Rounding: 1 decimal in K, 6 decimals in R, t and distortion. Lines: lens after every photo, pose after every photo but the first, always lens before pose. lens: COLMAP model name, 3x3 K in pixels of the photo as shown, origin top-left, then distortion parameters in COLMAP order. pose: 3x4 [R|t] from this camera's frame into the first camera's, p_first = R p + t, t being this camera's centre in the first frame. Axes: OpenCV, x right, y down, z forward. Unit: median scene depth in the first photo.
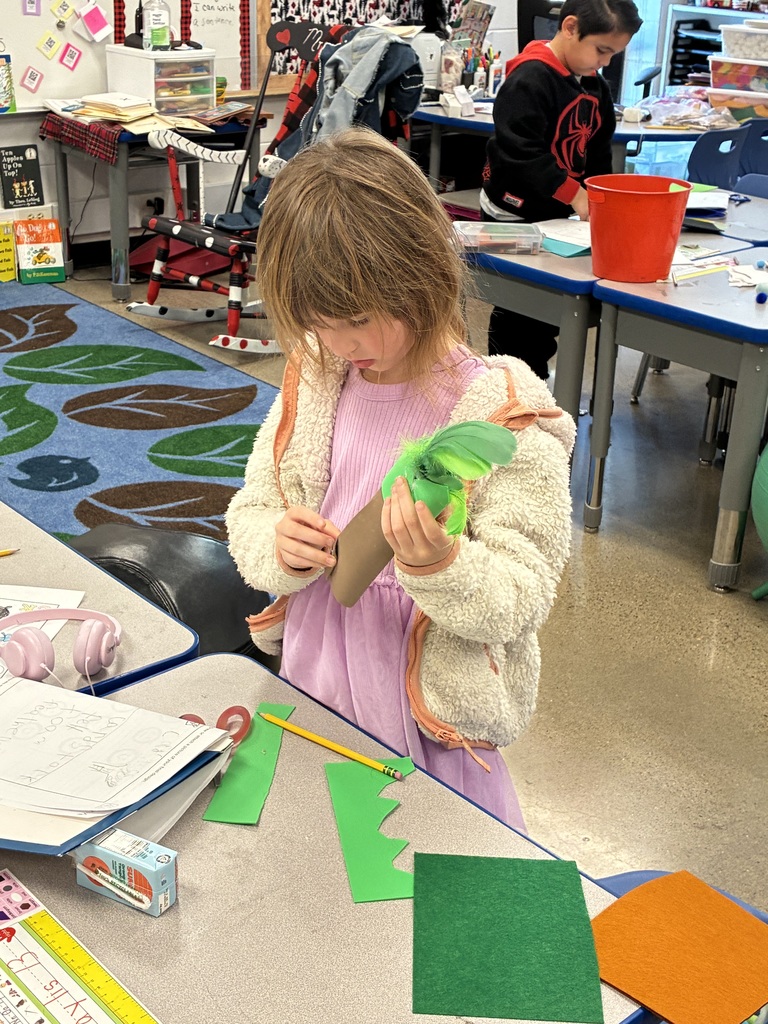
lens RADIAL K [[1404.6, 0, 383.9], [0, 1404.6, 513.3], [0, 0, 1]] dist [-0.021465, 0.000000]
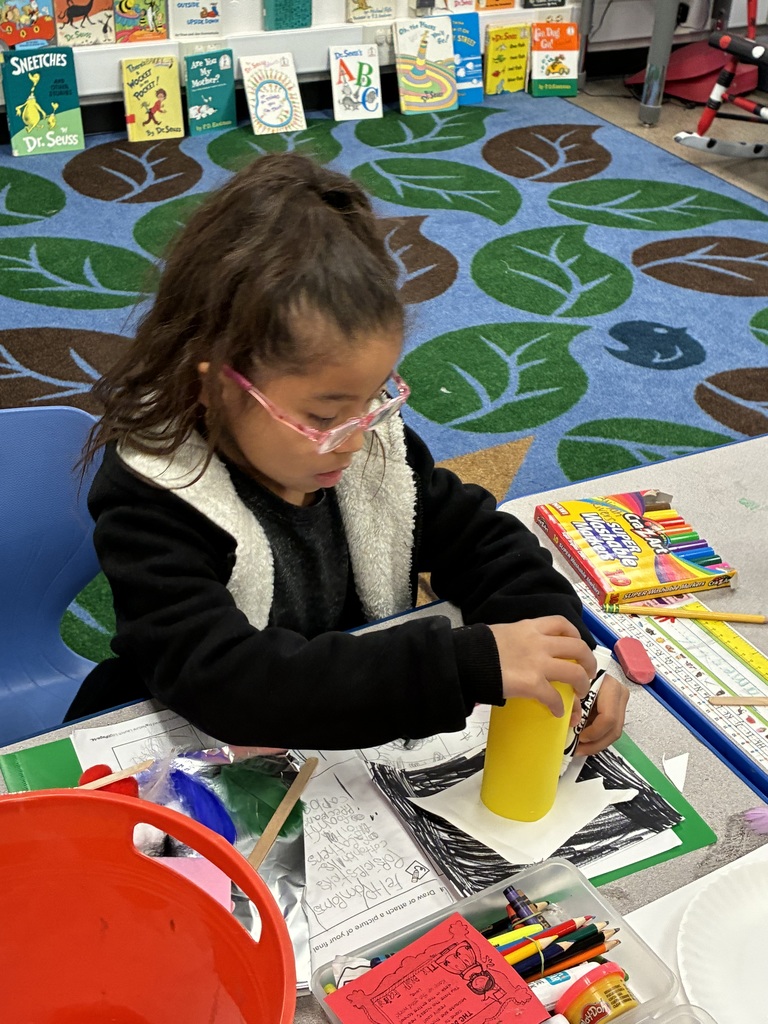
lens RADIAL K [[1404.6, 0, 383.8], [0, 1404.6, 511.3], [0, 0, 1]] dist [-0.021465, 0.000000]
pose [[0.978688, 0.116115, -0.169370, -0.189120], [-0.090072, 0.983943, 0.154090, -0.036480], [0.184543, -0.135551, 0.973432, 0.086895]]
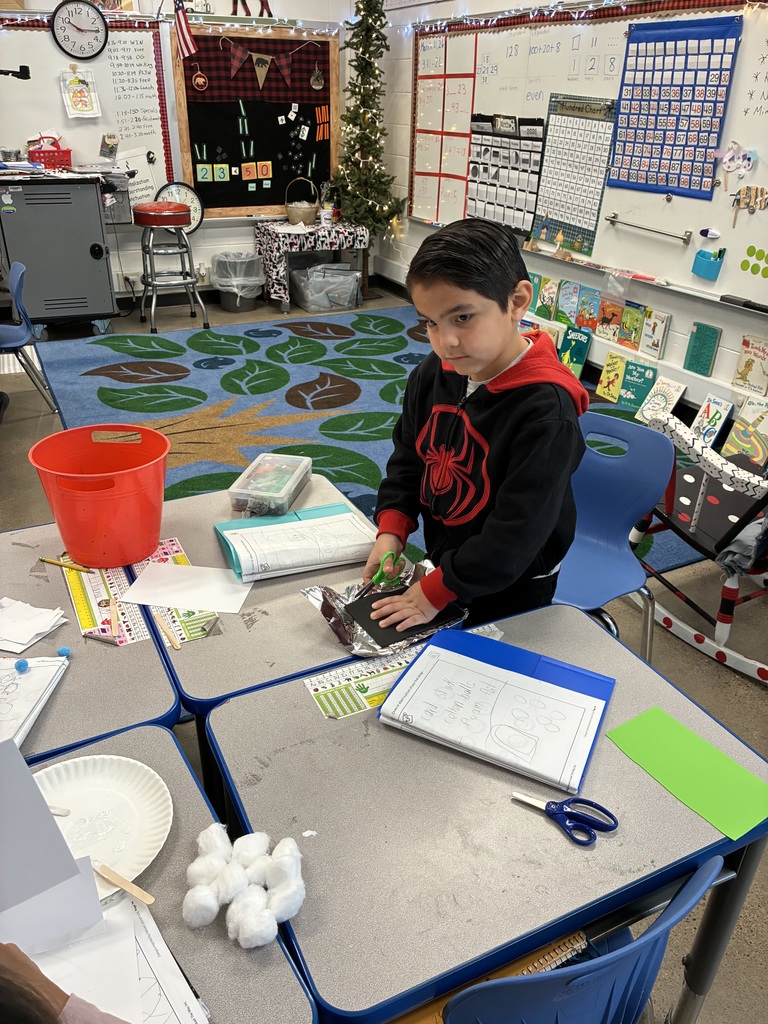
lens RADIAL K [[786.2, 0, 382.0], [0, 786.2, 513.4], [0, 0, 1]] dist [0.061233, -0.080030]
pose [[-0.252082, 0.415716, -0.873862, 0.499318], [-0.403363, 0.775699, 0.485375, -0.404220], [0.879632, 0.474838, -0.027856, 0.943030]]
